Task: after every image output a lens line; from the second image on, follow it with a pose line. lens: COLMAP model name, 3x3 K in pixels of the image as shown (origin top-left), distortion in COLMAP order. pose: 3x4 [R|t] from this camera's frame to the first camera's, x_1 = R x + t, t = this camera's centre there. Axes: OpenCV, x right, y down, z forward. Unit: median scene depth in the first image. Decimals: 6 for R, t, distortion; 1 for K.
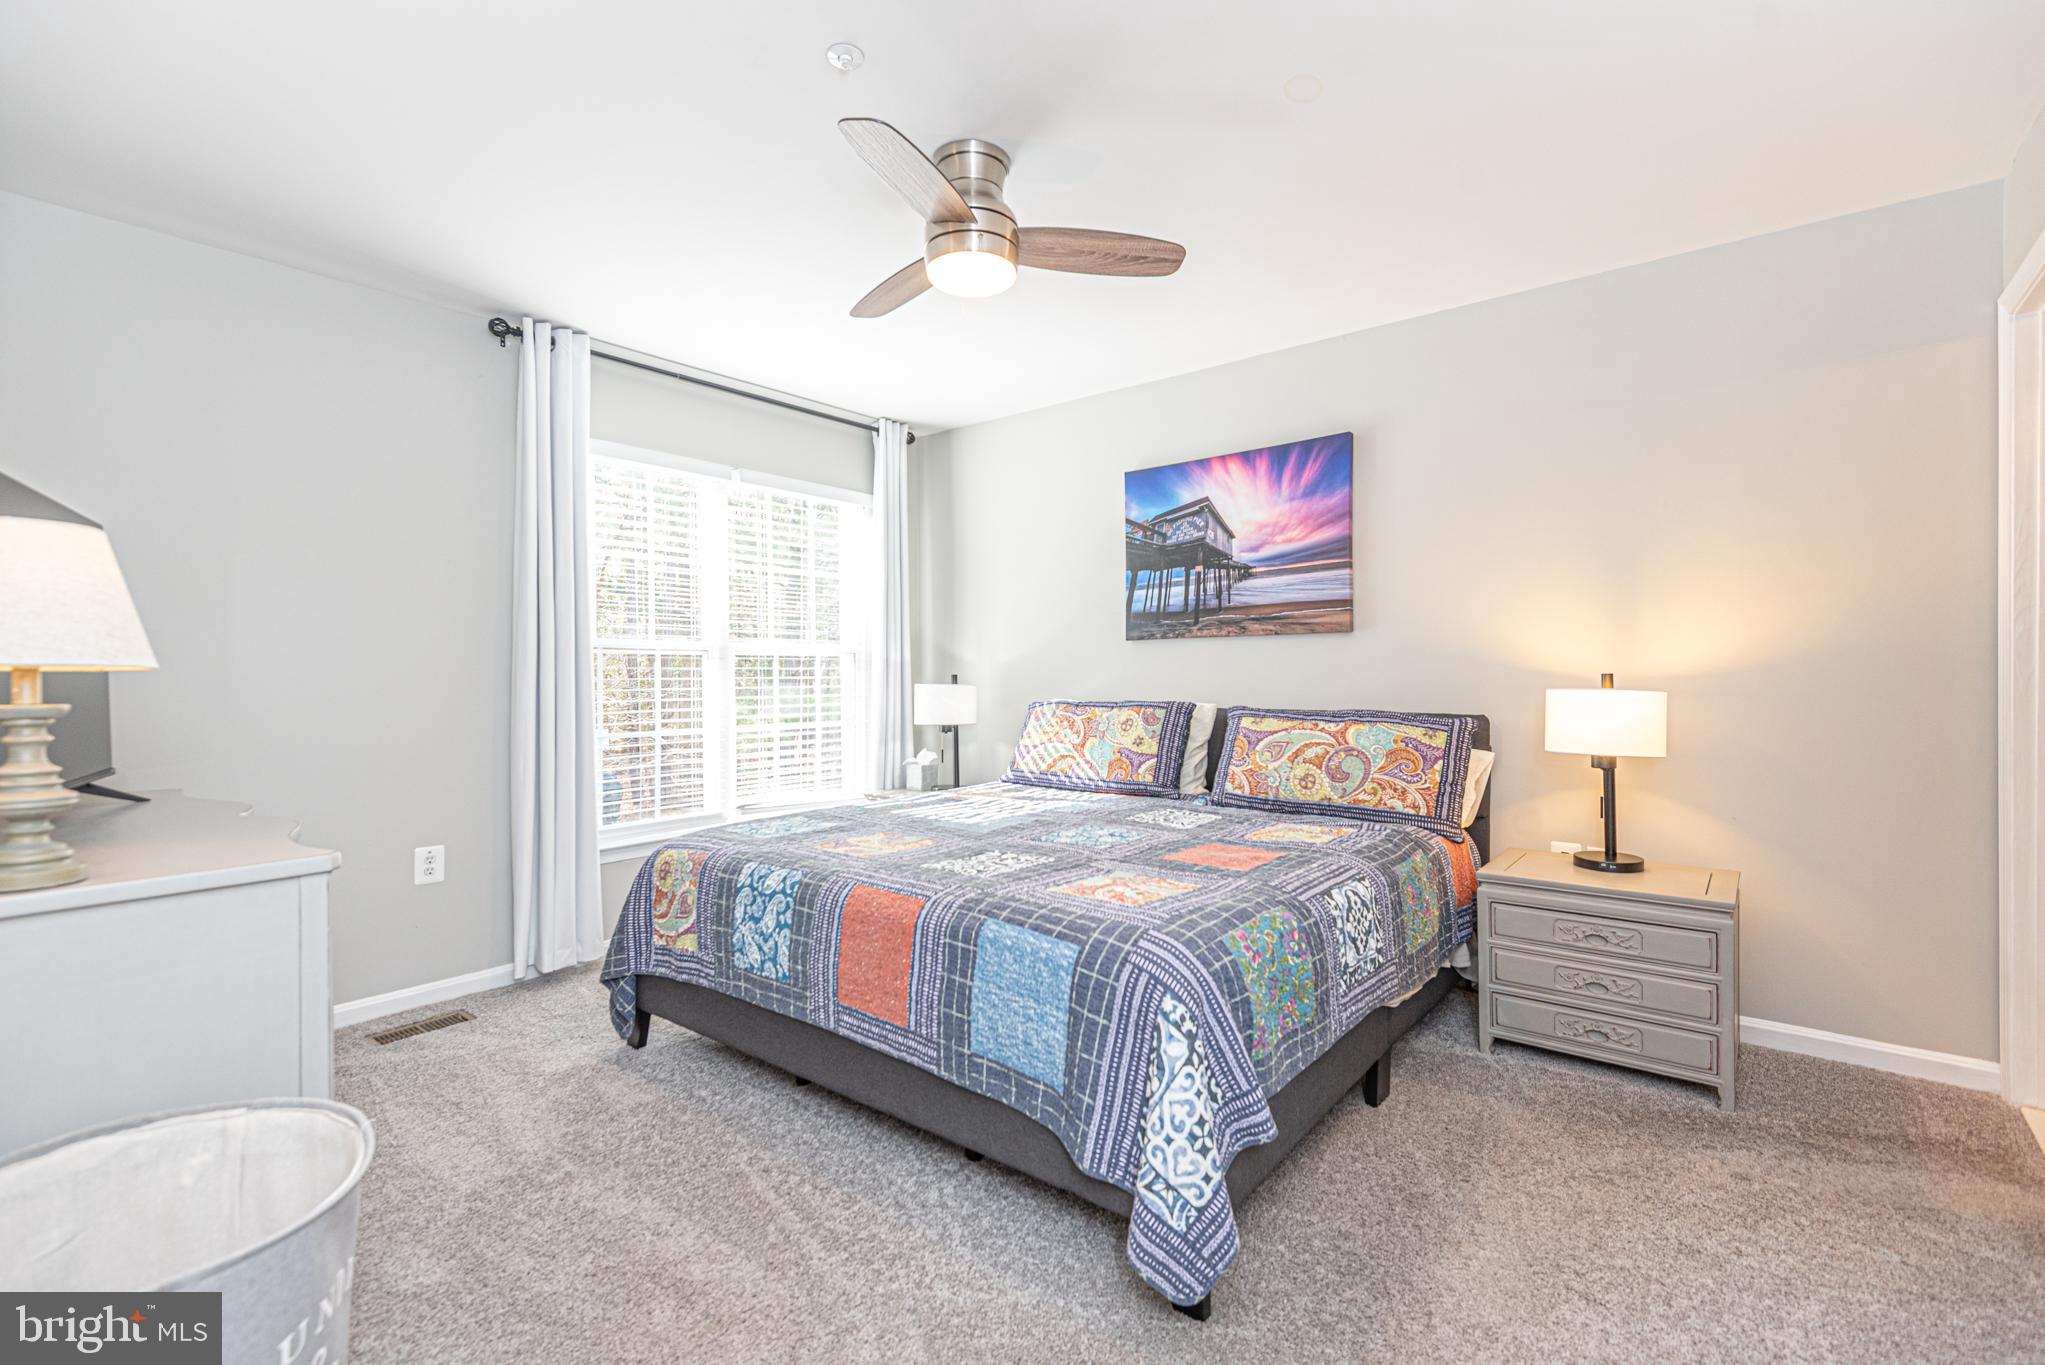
lens RADIAL K [[937.2, 0, 1017.5], [0, 937.2, 679.0], [0, 0, 1]] dist [0.029133, -0.014143]
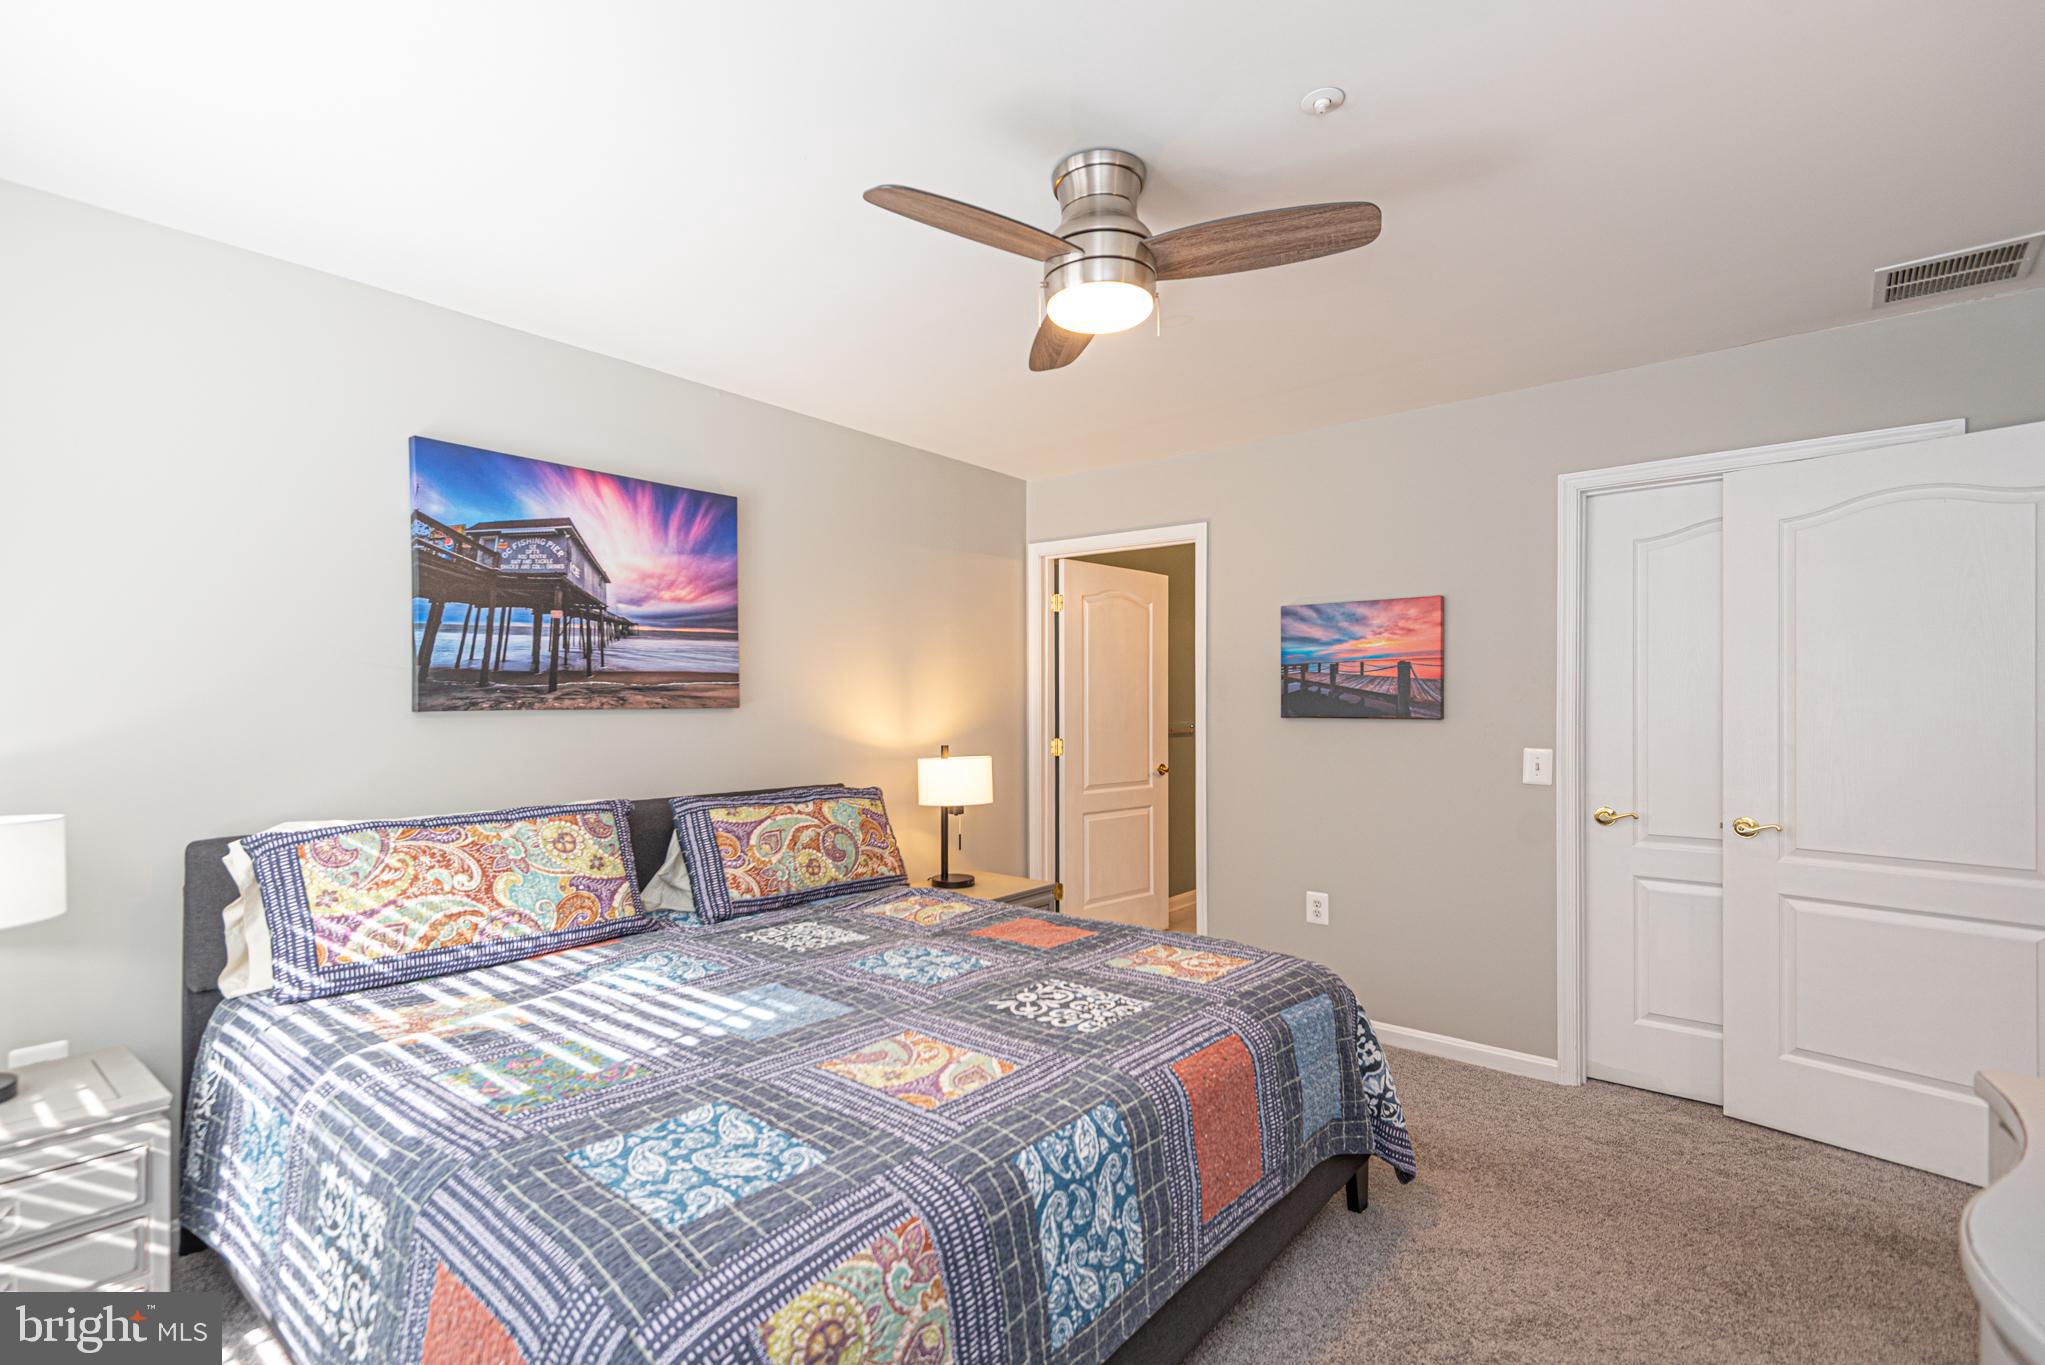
lens RADIAL K [[937.2, 0, 1029.4], [0, 937.2, 704.0], [0, 0, 1]] dist [0.029133, -0.014143]
pose [[-0.015675, 0.006574, 0.999856, -0.556219], [0.008624, 0.999942, -0.006440, -0.042111], [-0.999840, 0.008522, -0.015731, 0.670367]]
